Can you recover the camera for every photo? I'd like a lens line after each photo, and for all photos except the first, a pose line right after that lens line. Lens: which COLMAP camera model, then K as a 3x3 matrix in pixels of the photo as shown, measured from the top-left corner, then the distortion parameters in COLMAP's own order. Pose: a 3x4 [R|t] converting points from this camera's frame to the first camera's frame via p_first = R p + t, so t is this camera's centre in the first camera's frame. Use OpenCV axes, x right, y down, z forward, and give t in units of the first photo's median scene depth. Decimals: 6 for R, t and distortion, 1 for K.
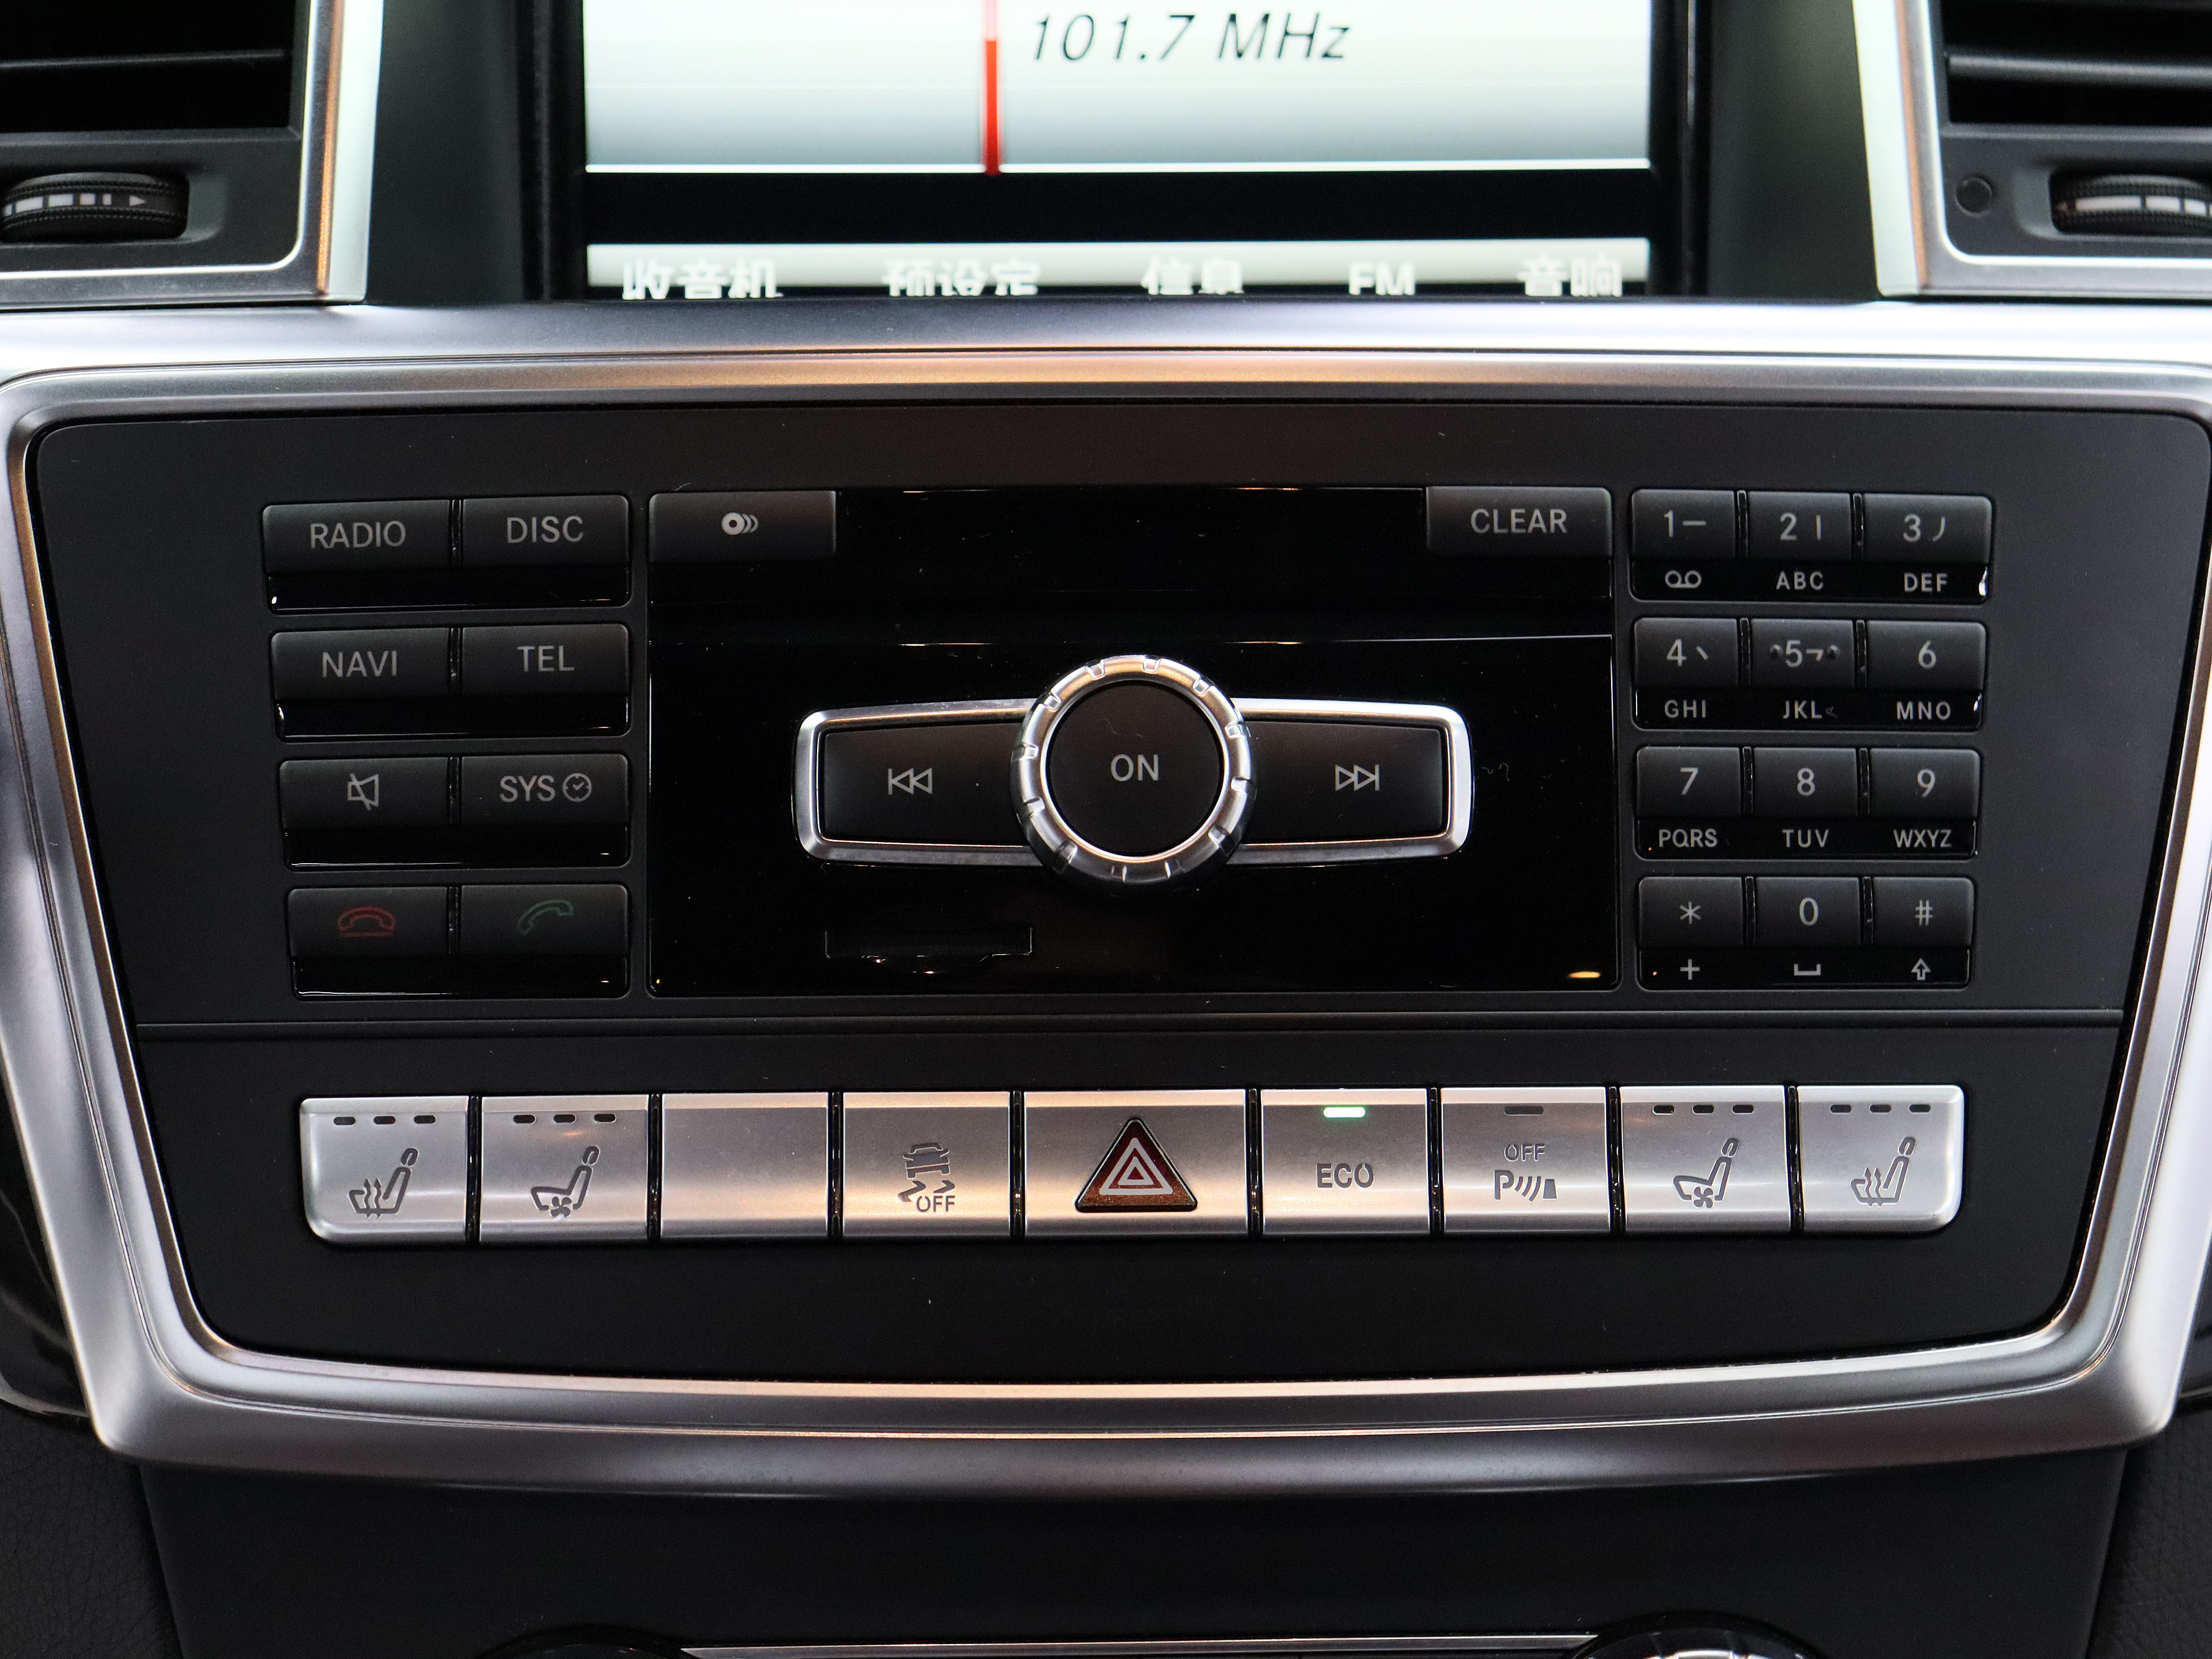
lens RADIAL K [[5148.7, 0, 1106.0], [0, 5148.7, 829.5], [0, 0, 1]] dist [0.065537, 1.958271]
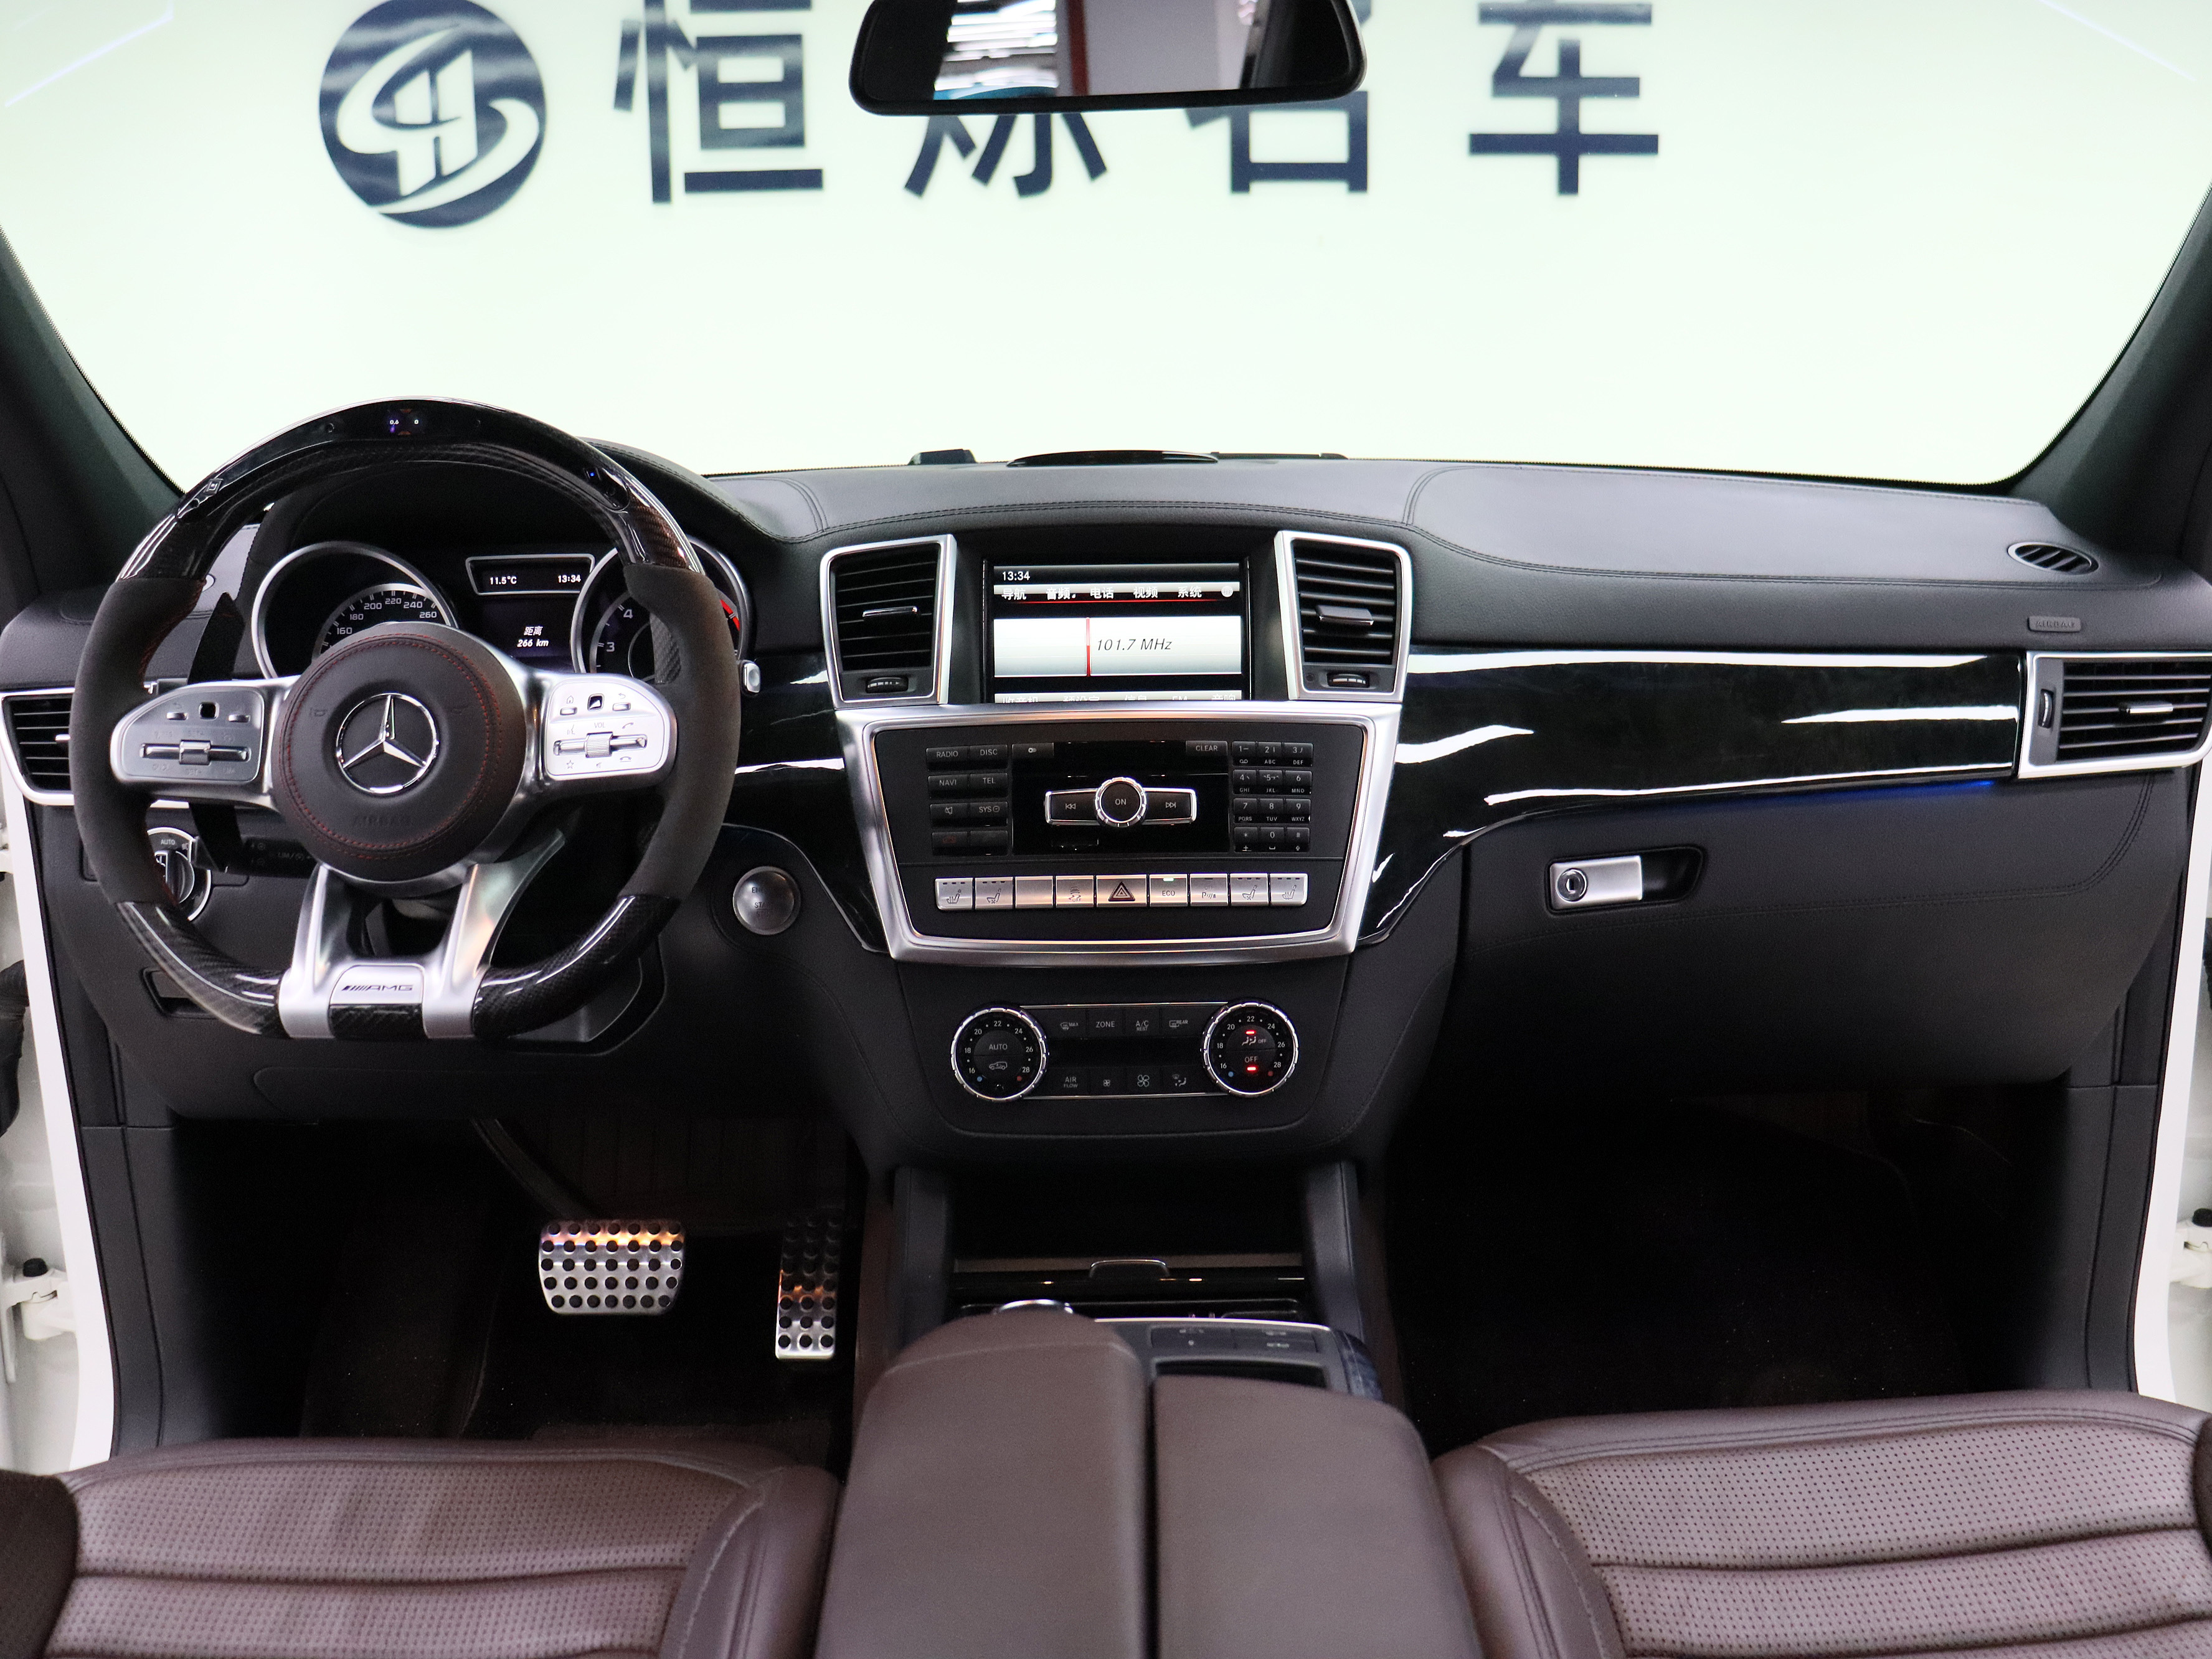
lens RADIAL K [[2009.8, 0, 1106.0], [0, 2009.8, 829.5], [0, 0, 1]] dist [-0.193032, 0.183200]
pose [[0.999870, -0.007408, -0.014301, 0.017288], [0.006262, 0.996887, -0.078589, 0.147033], [0.014839, 0.078489, 0.996805, -0.733251]]
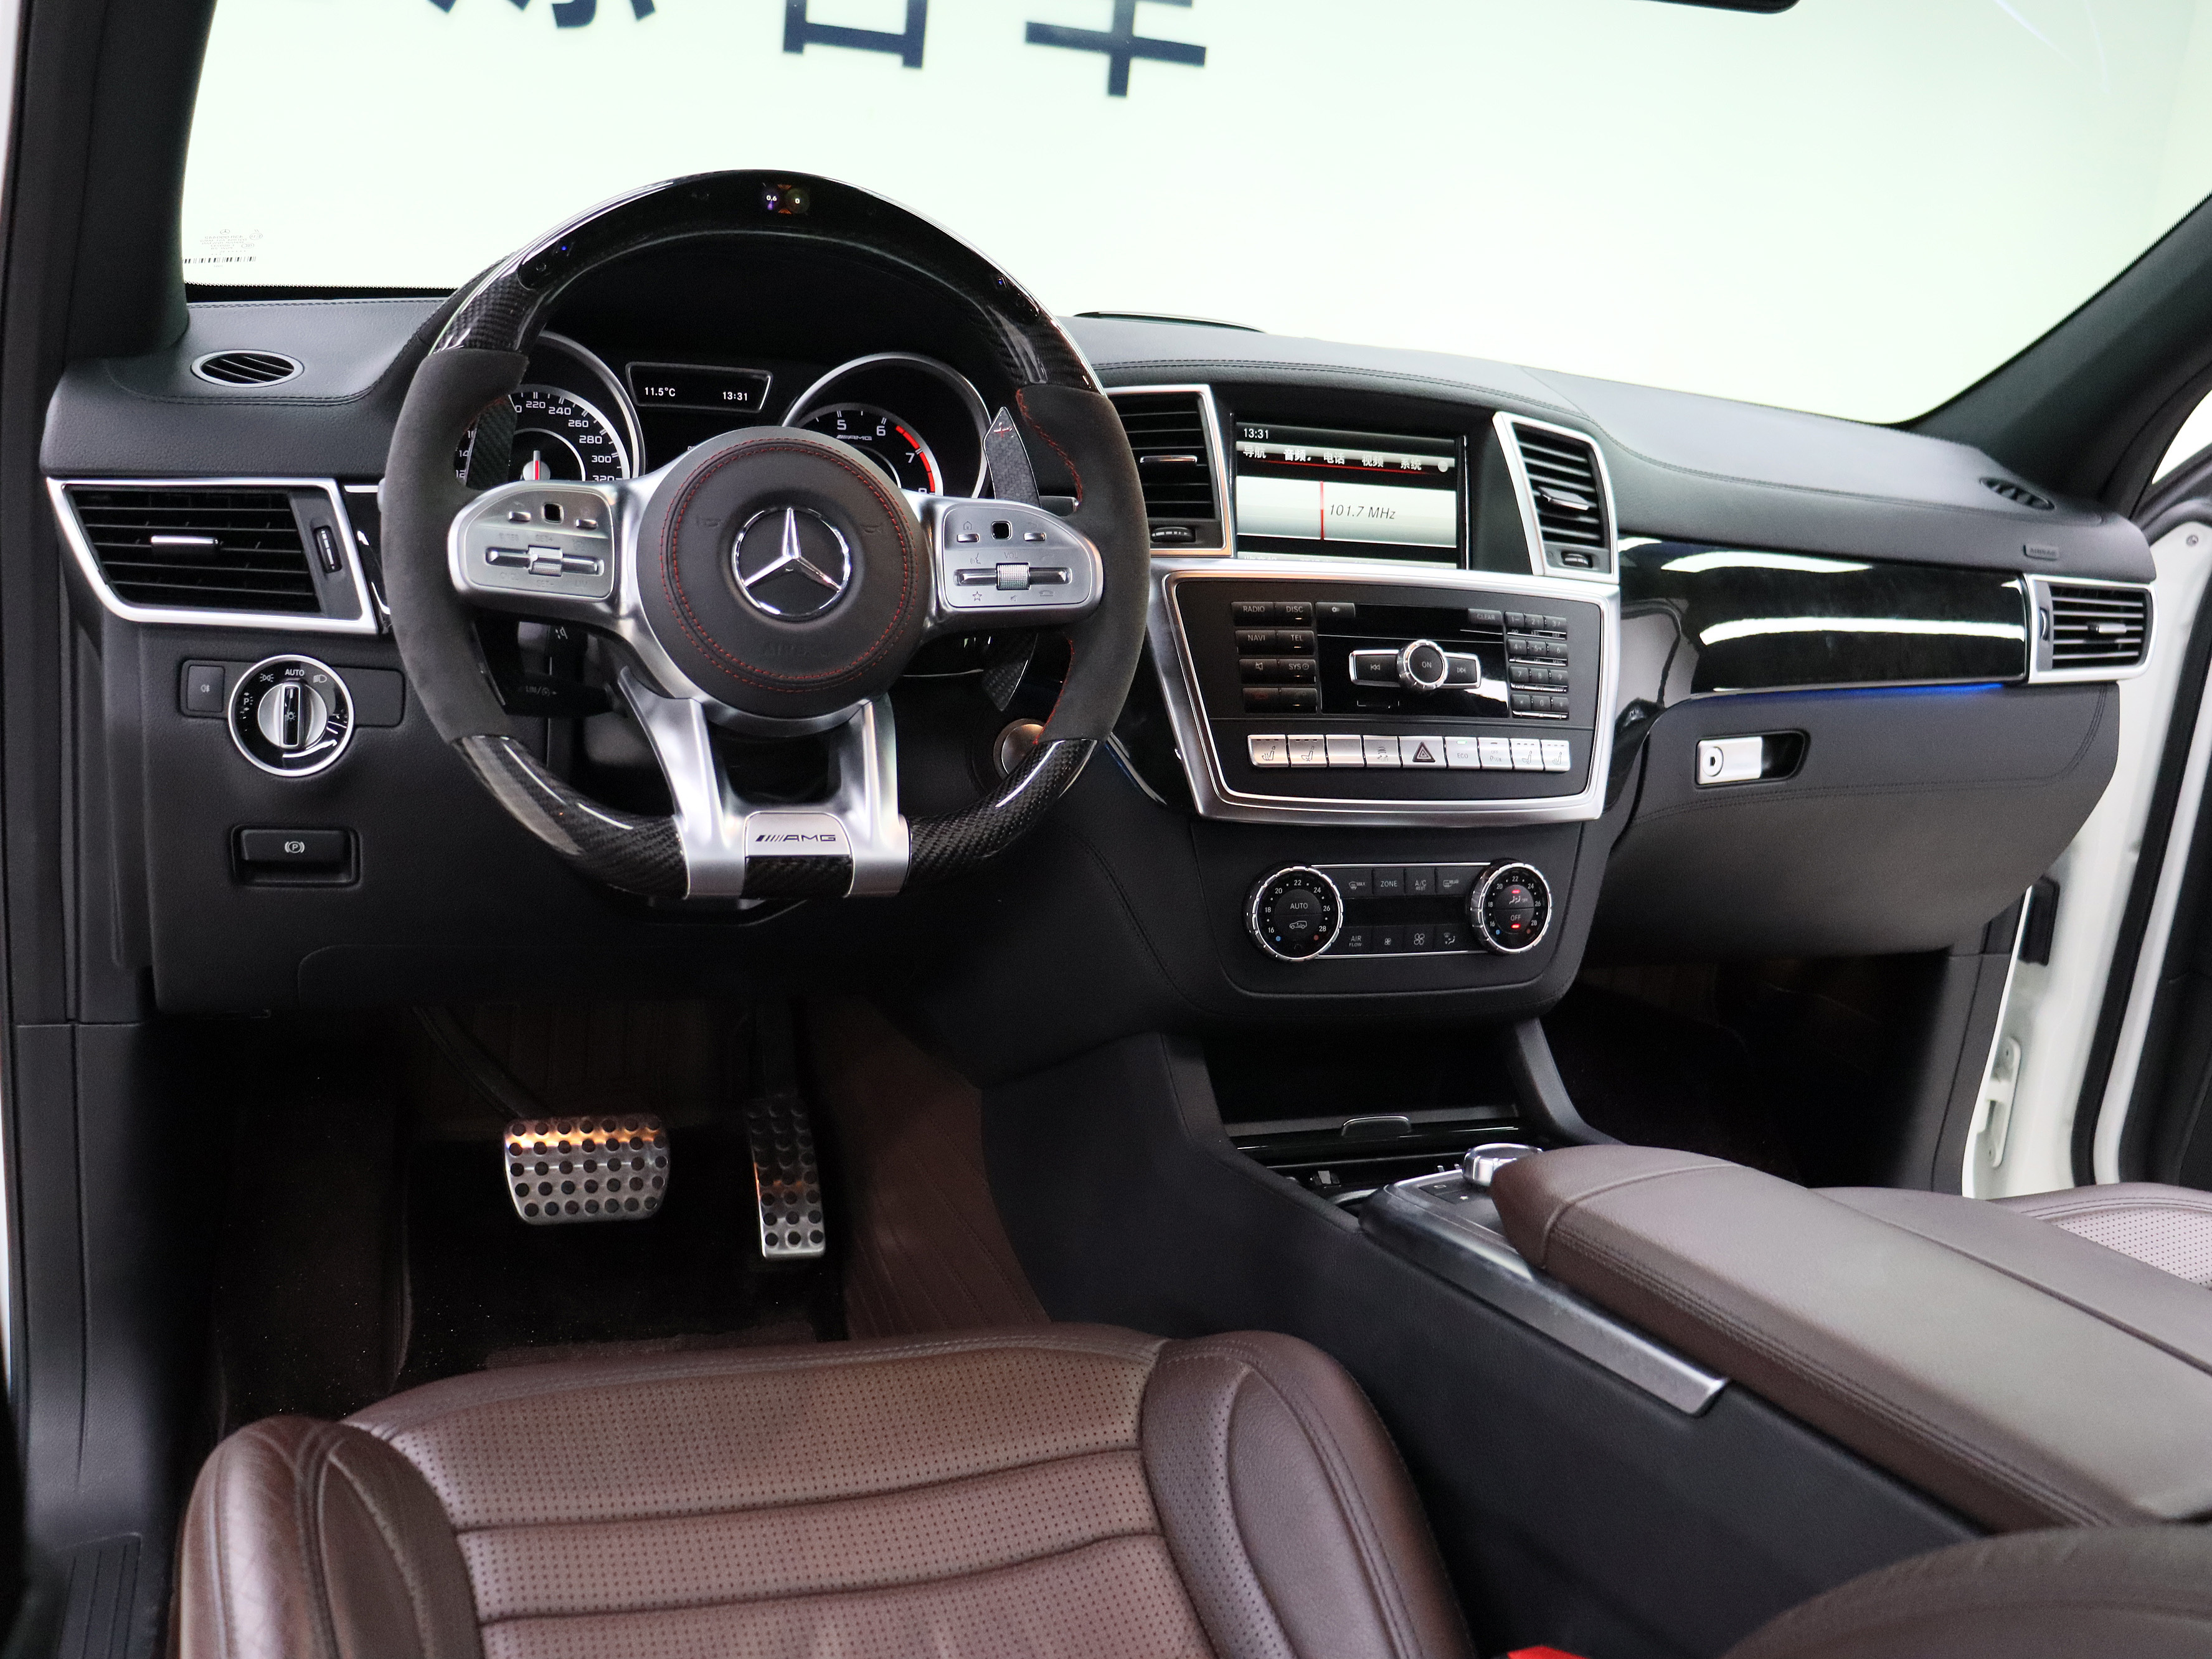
lens RADIAL K [[2068.4, 0, 1106.0], [0, 2068.4, 829.5], [0, 0, 1]] dist [-0.192310, 0.193922]
pose [[0.940432, 0.006415, 0.339922, -0.865949], [0.004429, 0.999506, -0.031115, 0.186608], [-0.339954, 0.030767, 0.939939, -0.607414]]
